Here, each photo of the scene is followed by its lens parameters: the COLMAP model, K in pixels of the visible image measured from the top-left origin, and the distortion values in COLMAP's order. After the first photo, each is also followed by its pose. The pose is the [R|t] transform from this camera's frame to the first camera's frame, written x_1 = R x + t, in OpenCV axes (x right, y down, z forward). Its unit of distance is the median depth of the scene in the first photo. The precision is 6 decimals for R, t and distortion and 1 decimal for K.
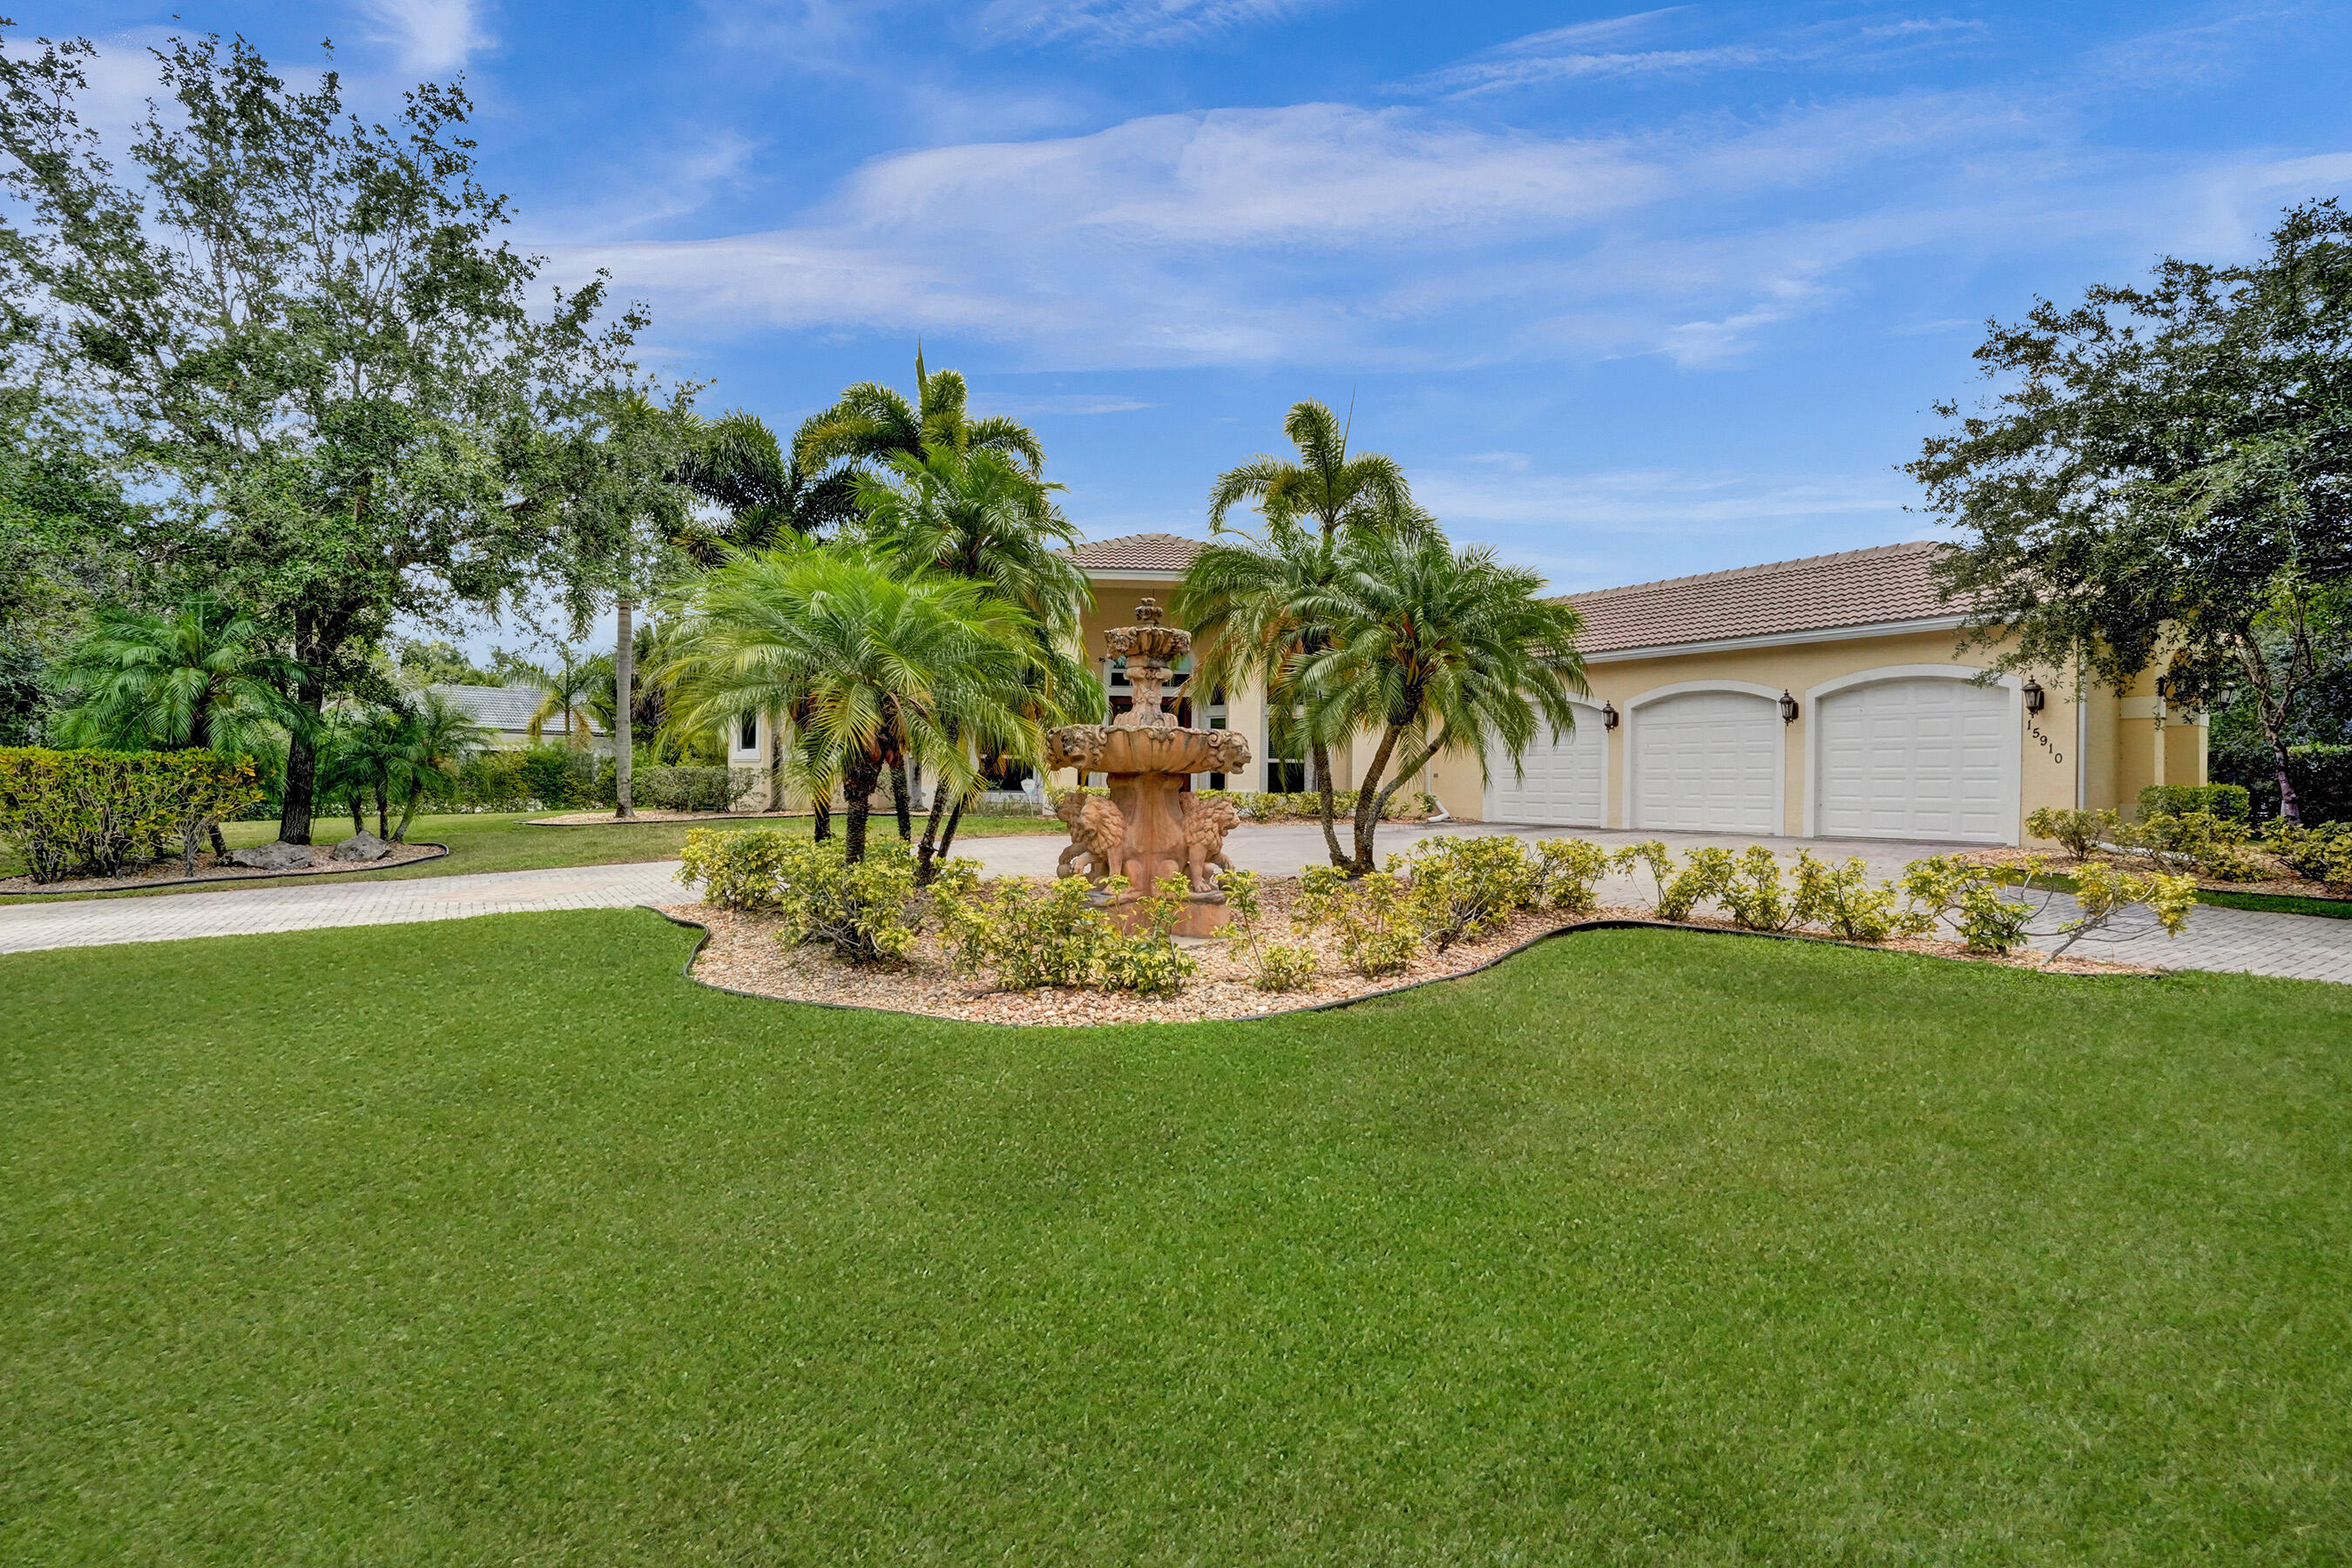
lens RADIAL K [[1059.8, 0, 1247.9], [0, 1059.8, 775.9], [0, 0, 1]] dist [-0.001034, -0.000066]
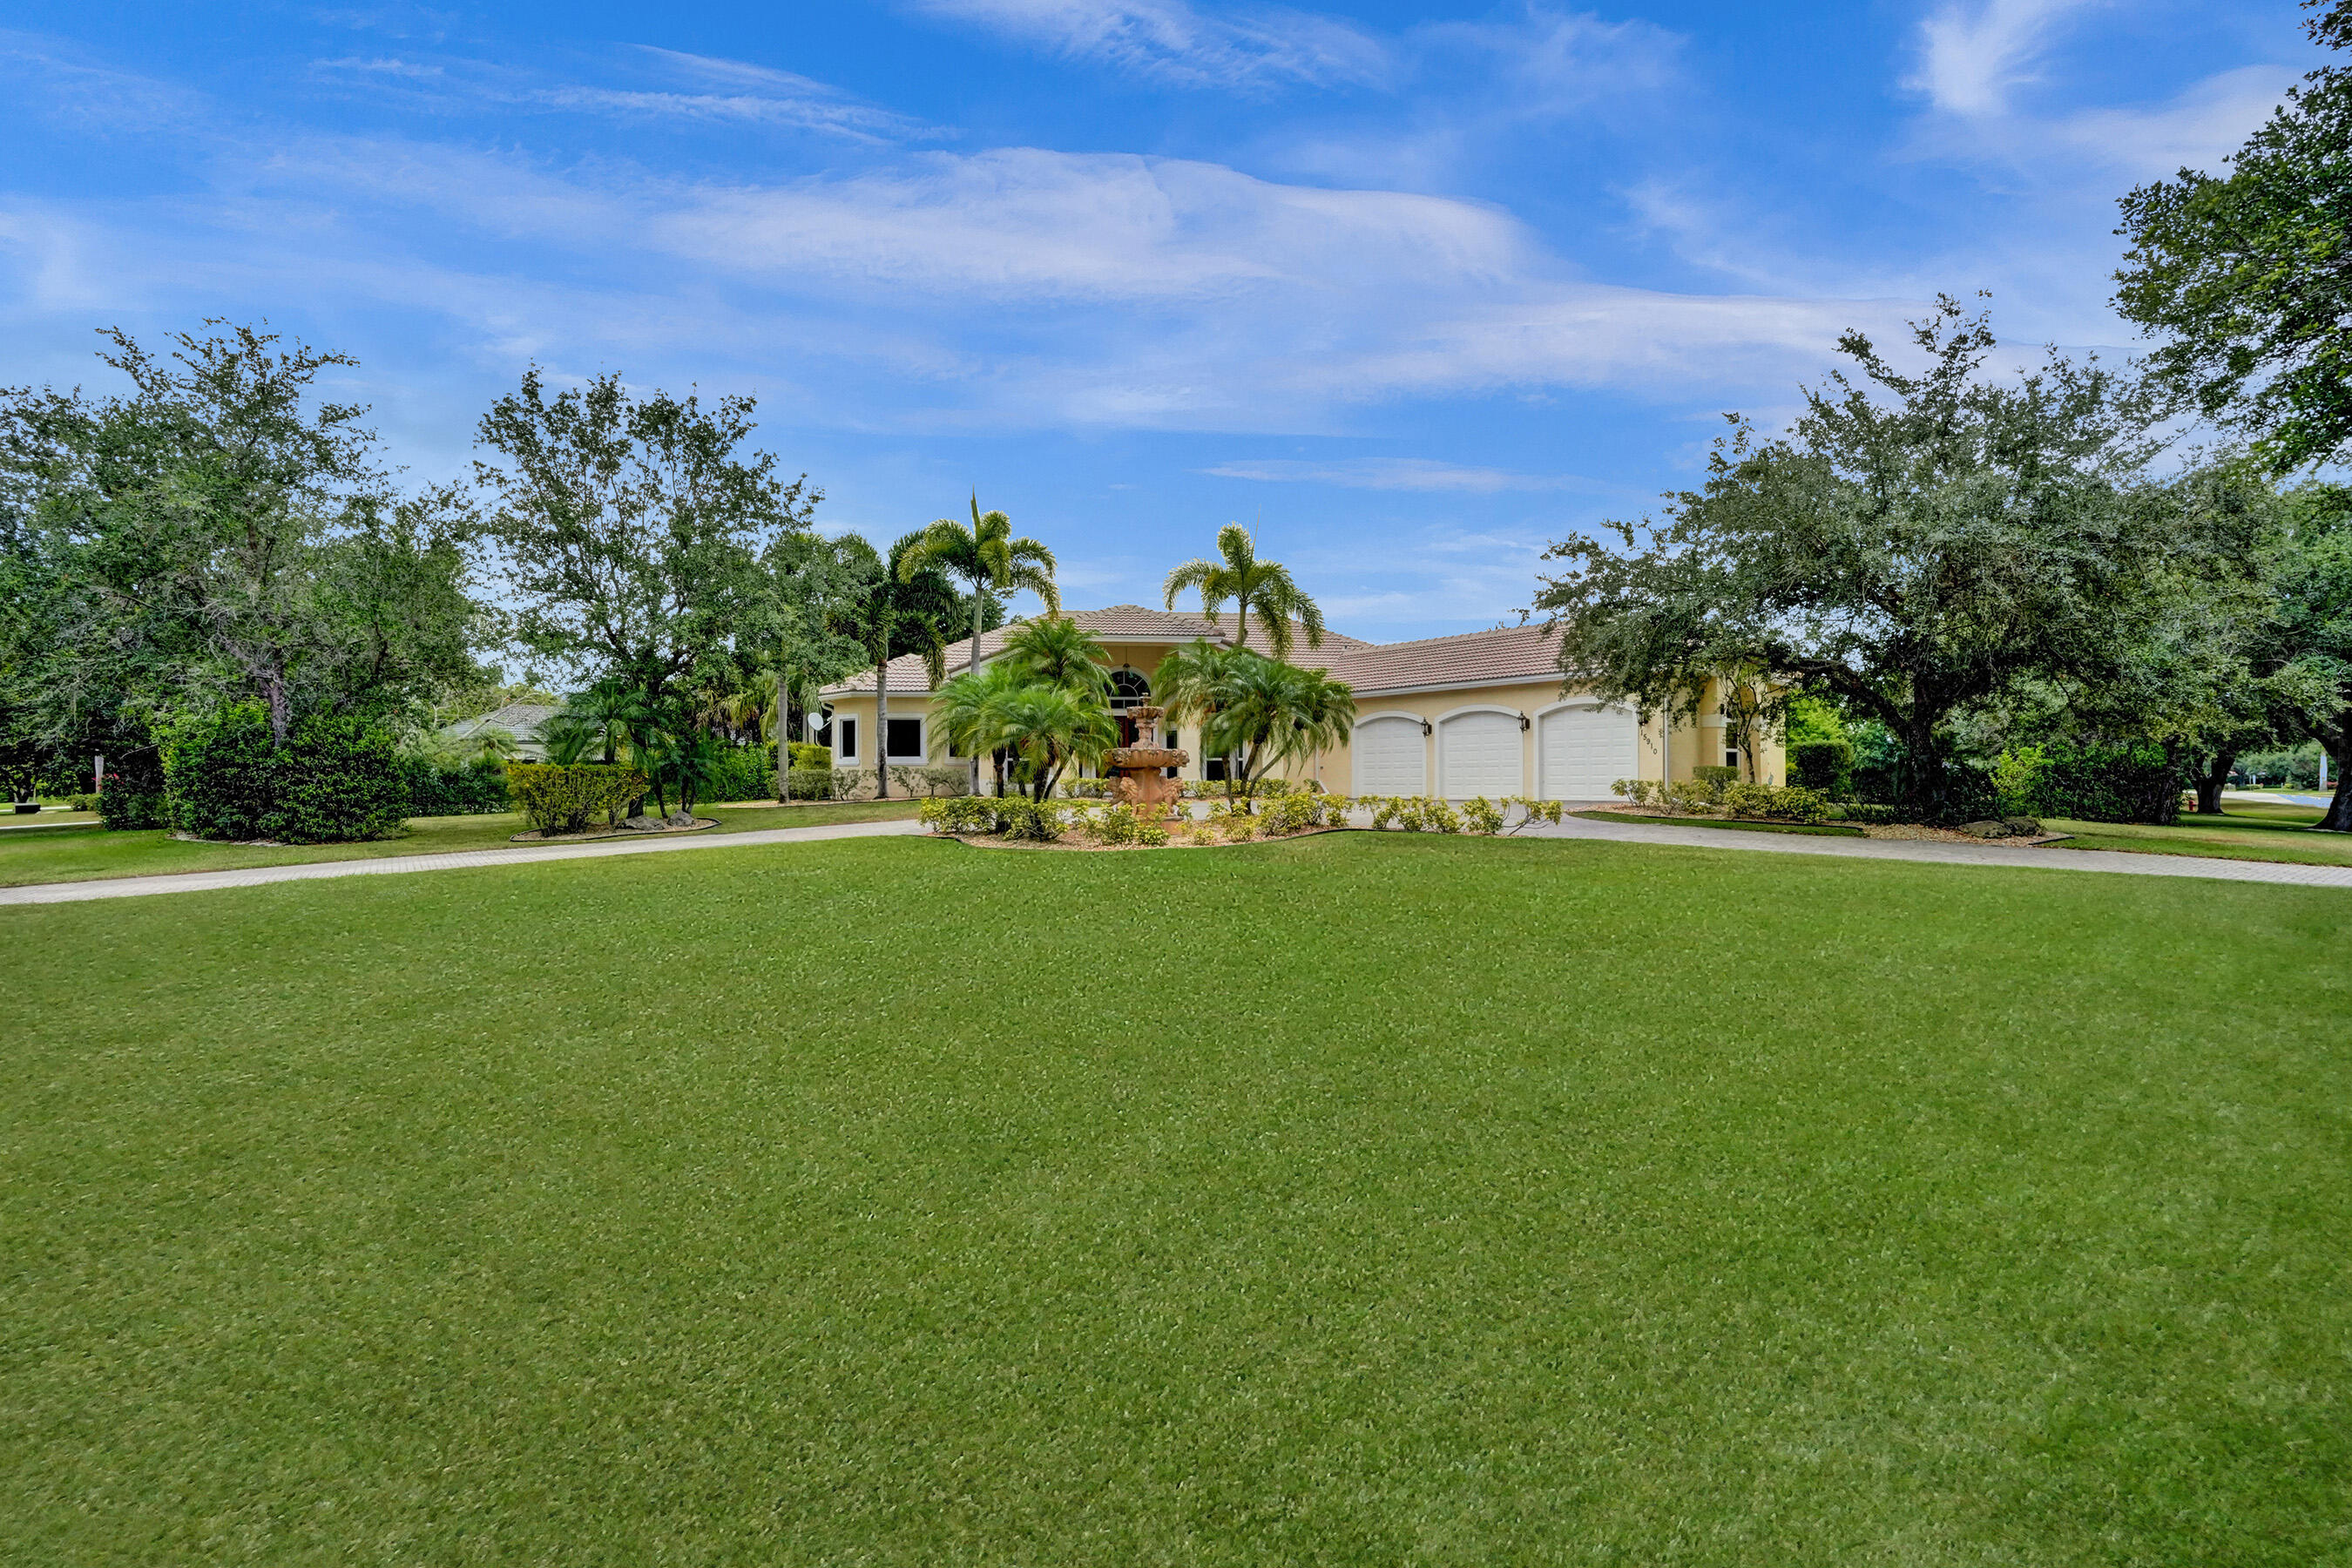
lens RADIAL K [[1059.8, 0, 1247.9], [0, 1059.8, 775.9], [0, 0, 1]] dist [-0.001034, -0.000066]
pose [[0.998783, -0.016598, 0.046441, 0.008978], [0.016384, 0.999853, 0.004991, 0.003403], [-0.046517, -0.004224, 0.998909, -0.612539]]
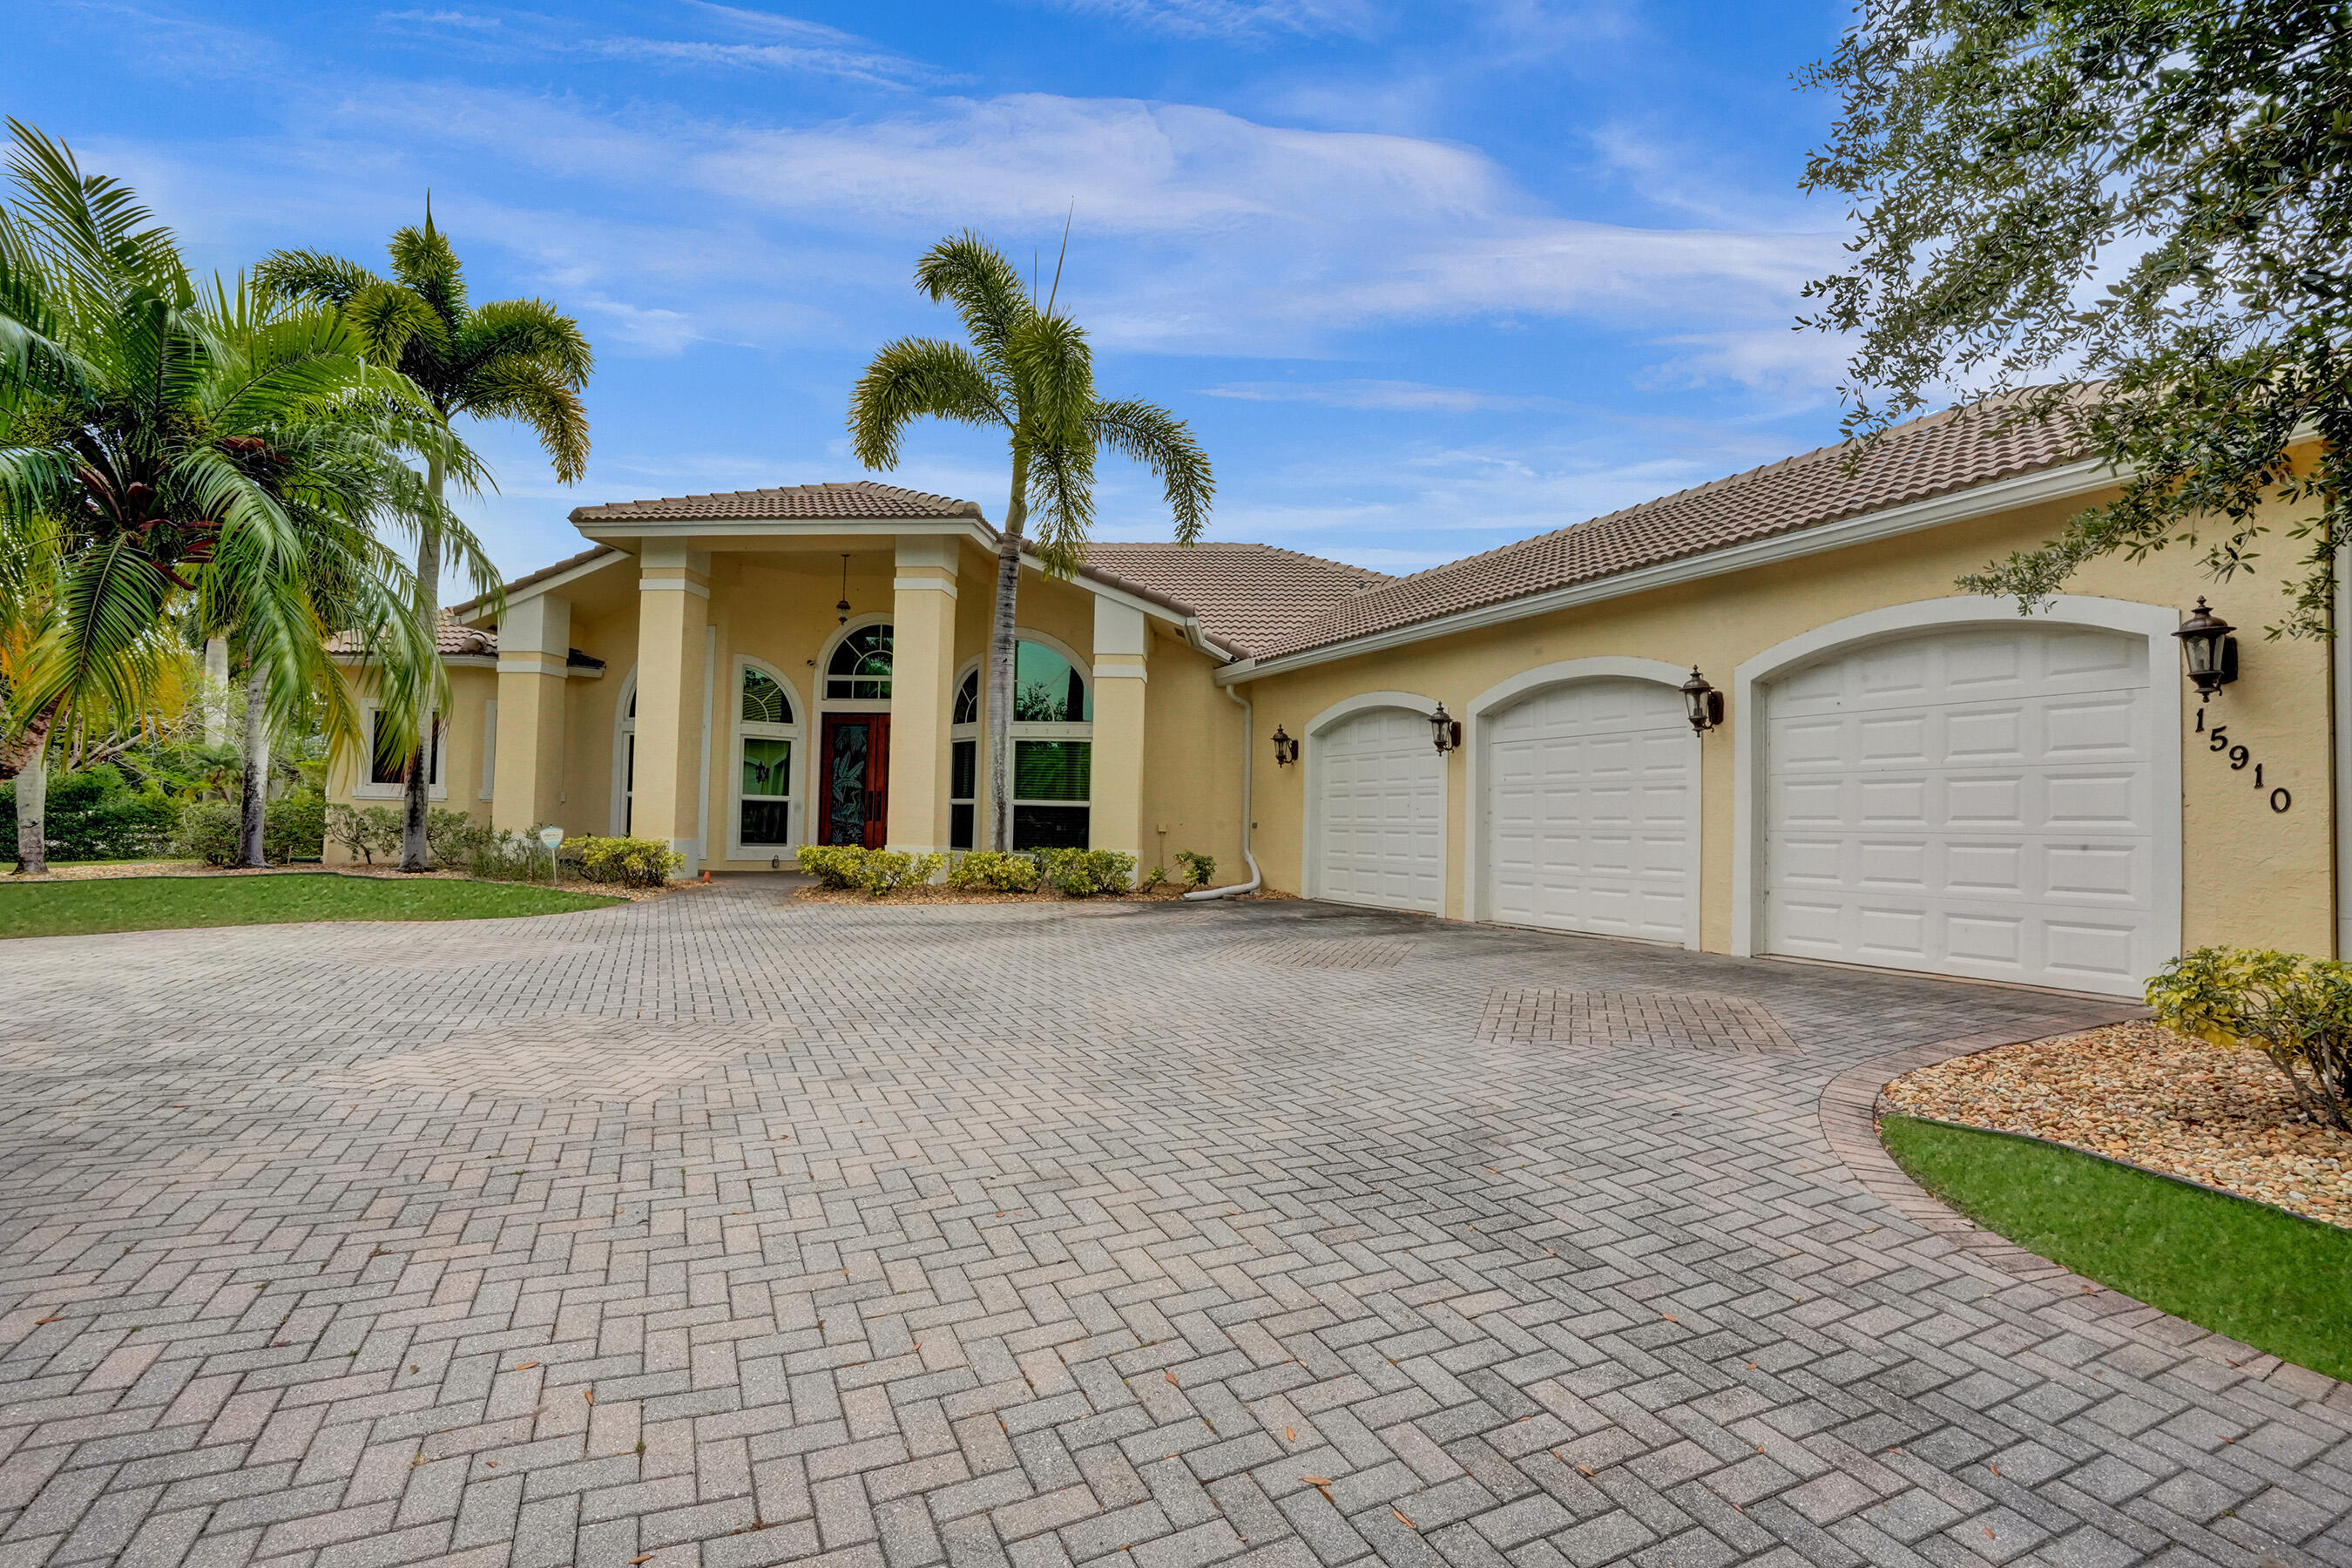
lens RADIAL K [[1059.8, 0, 1247.9], [0, 1059.8, 775.9], [0, 0, 1]] dist [-0.001034, -0.000066]
pose [[0.984613, -0.000087, -0.174747, 0.383919], [-0.007269, 0.999114, -0.041455, -0.005449], [0.174596, 0.042088, 0.983740, 0.457539]]
